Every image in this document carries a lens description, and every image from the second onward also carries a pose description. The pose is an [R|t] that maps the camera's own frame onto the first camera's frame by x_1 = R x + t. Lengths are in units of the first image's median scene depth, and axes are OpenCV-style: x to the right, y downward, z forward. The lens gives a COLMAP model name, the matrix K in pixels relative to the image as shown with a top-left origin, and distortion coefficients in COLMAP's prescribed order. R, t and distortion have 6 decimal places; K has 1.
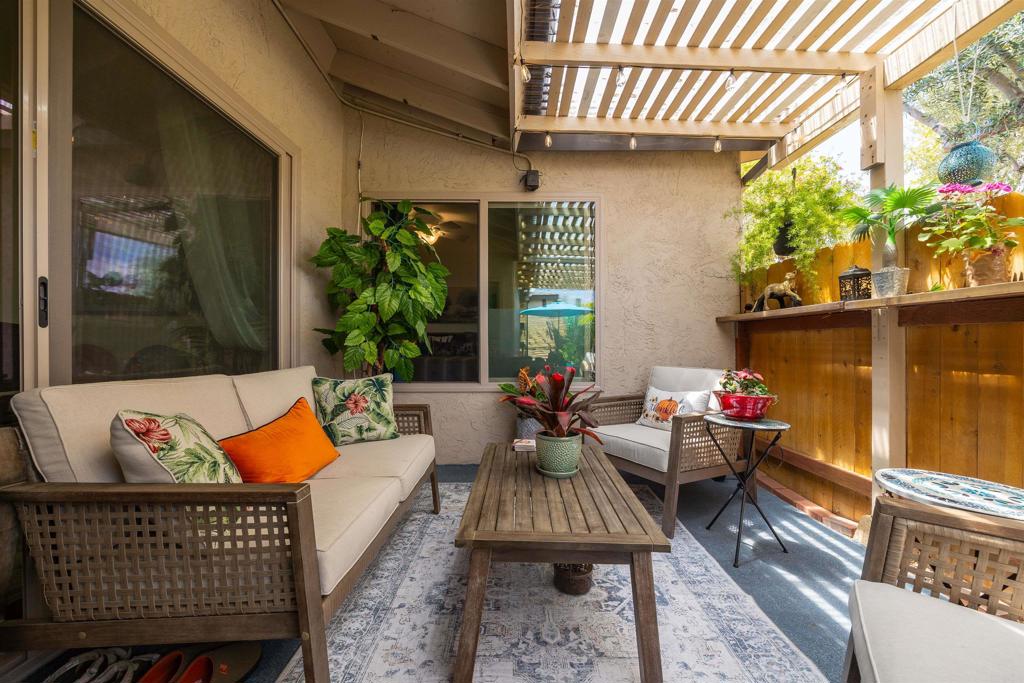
lens RADIAL K [[428.3, 0, 516.6], [0, 428.3, 352.8], [0, 0, 1]] dist [-0.001835, -0.000153]
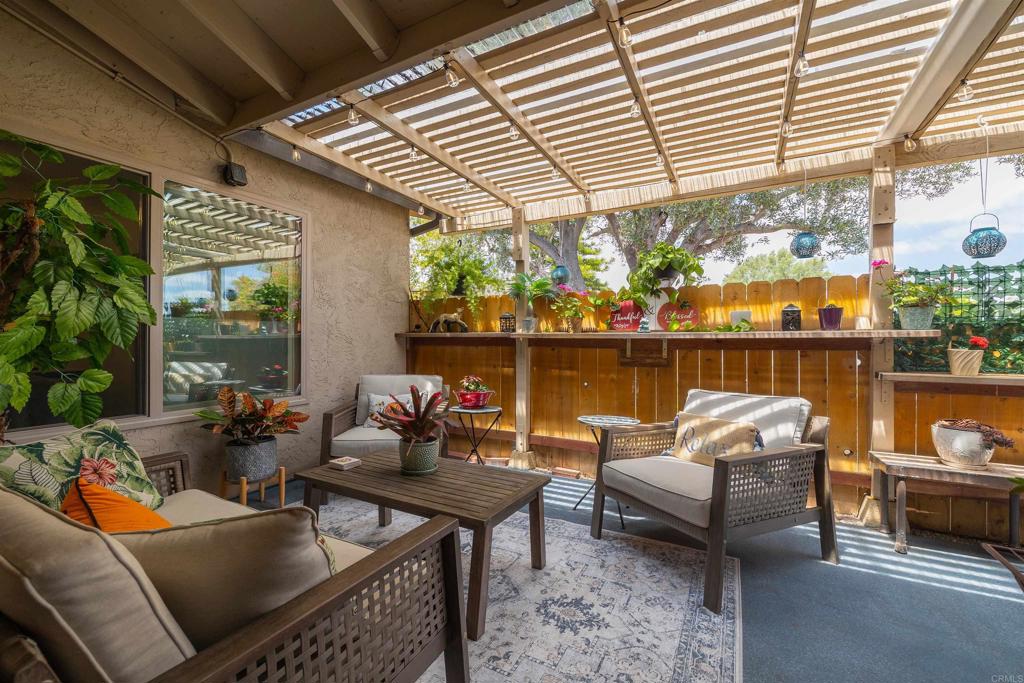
lens RADIAL K [[423.4, 0, 512.0], [0, 423.4, 341.5], [0, 0, 1]] dist [-0.000024, 0.000084]
pose [[0.474317, -0.009042, 0.880307, -0.577571], [0.017585, 0.999845, 0.000795, -0.063921], [-0.880178, 0.015103, 0.474403, 0.116465]]
